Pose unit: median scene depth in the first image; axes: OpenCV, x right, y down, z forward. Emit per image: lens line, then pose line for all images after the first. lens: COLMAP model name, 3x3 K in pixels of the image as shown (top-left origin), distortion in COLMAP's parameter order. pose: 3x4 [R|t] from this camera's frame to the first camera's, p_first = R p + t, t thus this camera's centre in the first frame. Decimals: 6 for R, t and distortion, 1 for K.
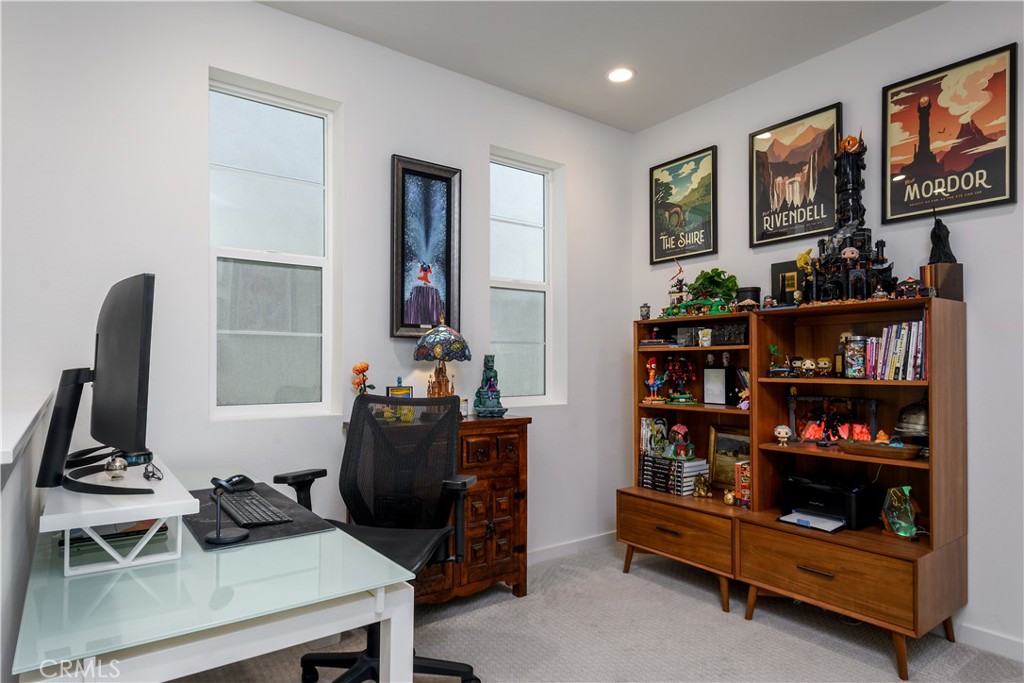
lens RADIAL K [[573.4, 0, 509.5], [0, 573.4, 362.6], [0, 0, 1]] dist [-0.001171, -0.000079]
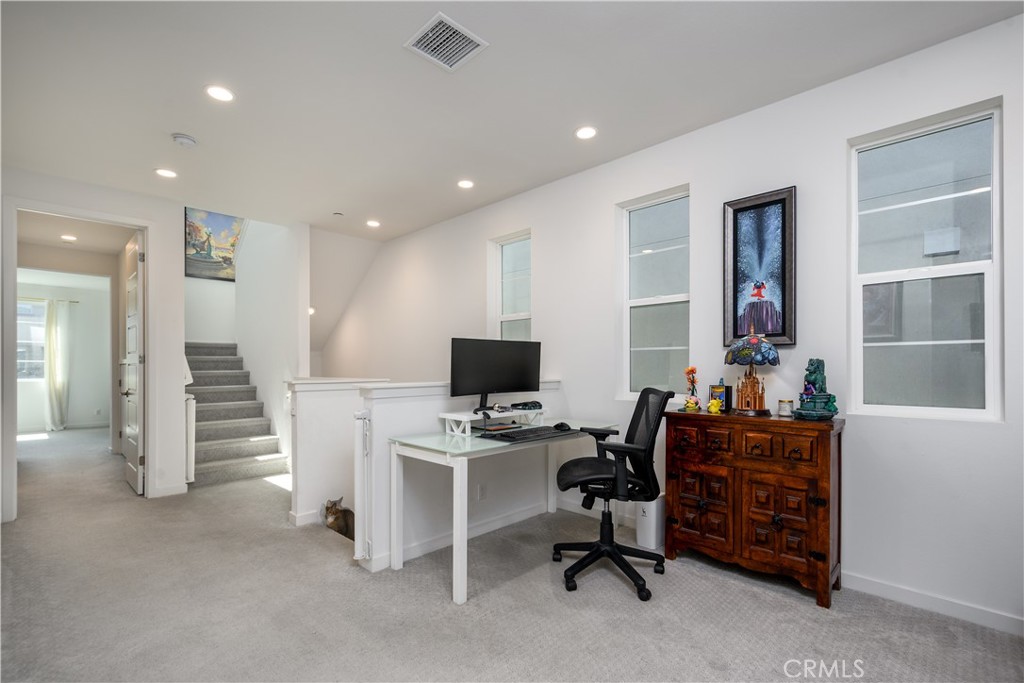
lens RADIAL K [[469.4, 0, 509.7], [0, 469.4, 366.7], [0, 0, 1]] dist [-0.000448, -0.000053]
pose [[0.145523, -0.002731, -0.989351, 0.732601], [0.004010, 0.999990, -0.002170, 0.000524], [0.989347, -0.003652, 0.145532, 0.361763]]
